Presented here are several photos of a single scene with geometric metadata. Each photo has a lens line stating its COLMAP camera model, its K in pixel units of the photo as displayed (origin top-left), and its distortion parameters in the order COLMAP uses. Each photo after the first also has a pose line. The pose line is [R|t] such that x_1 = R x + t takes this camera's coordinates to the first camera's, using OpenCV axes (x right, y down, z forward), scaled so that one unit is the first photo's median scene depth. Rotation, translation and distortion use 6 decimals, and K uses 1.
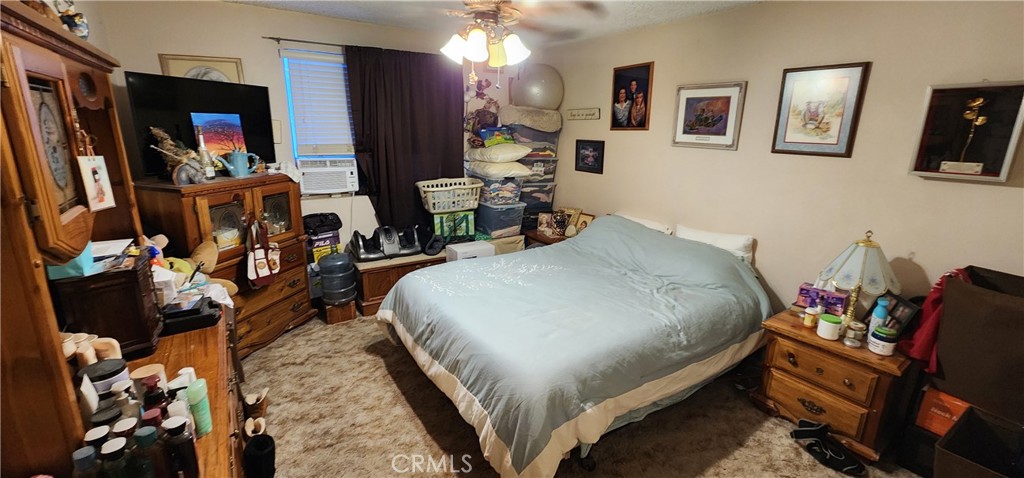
lens RADIAL K [[424.1, 0, 519.2], [0, 424.1, 244.7], [0, 0, 1]] dist [0.000474, 0.000464]
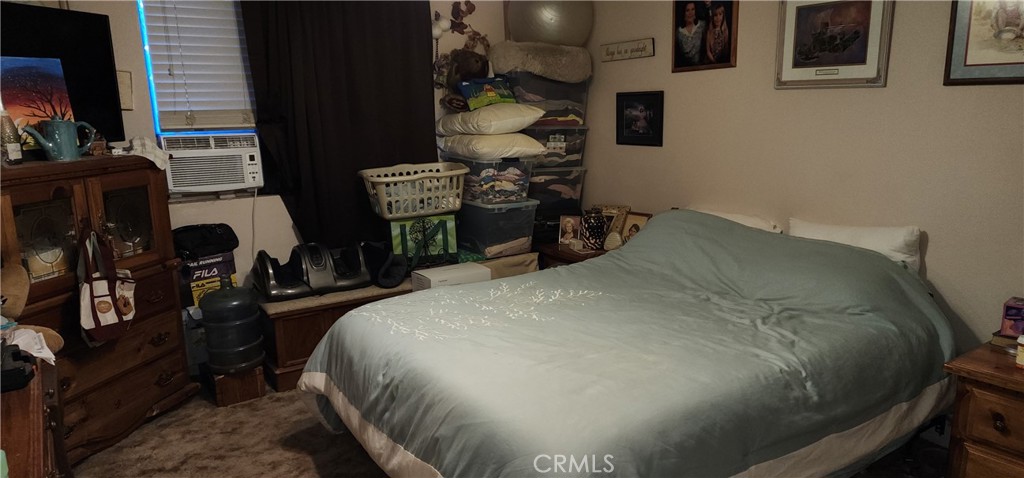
lens RADIAL K [[685.9, 0, 526.3], [0, 685.9, 272.5], [0, 0, 1]] dist [0.069060, -0.057570]
pose [[0.999287, -0.037578, -0.003518, -0.003410], [0.037461, 0.998880, -0.028905, 0.045489], [0.004601, 0.028753, 0.999576, 0.011405]]
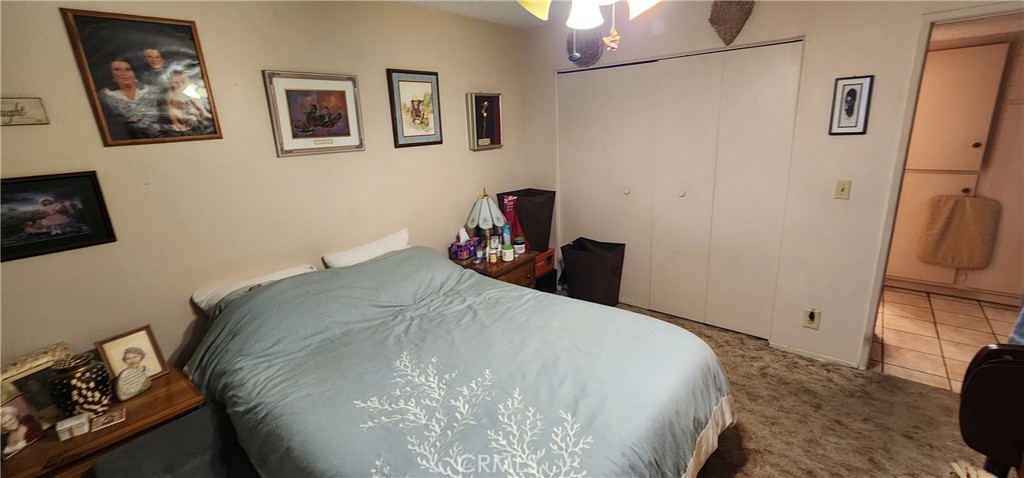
lens RADIAL K [[424.1, 0, 511.7], [0, 424.1, 236.1], [0, 0, 1]] dist [0.000474, 0.000464]
pose [[-0.274852, -0.259692, 0.925752, -0.428007], [0.297326, 0.892685, 0.338691, -0.241665], [-0.914360, 0.368340, -0.168143, 0.822985]]
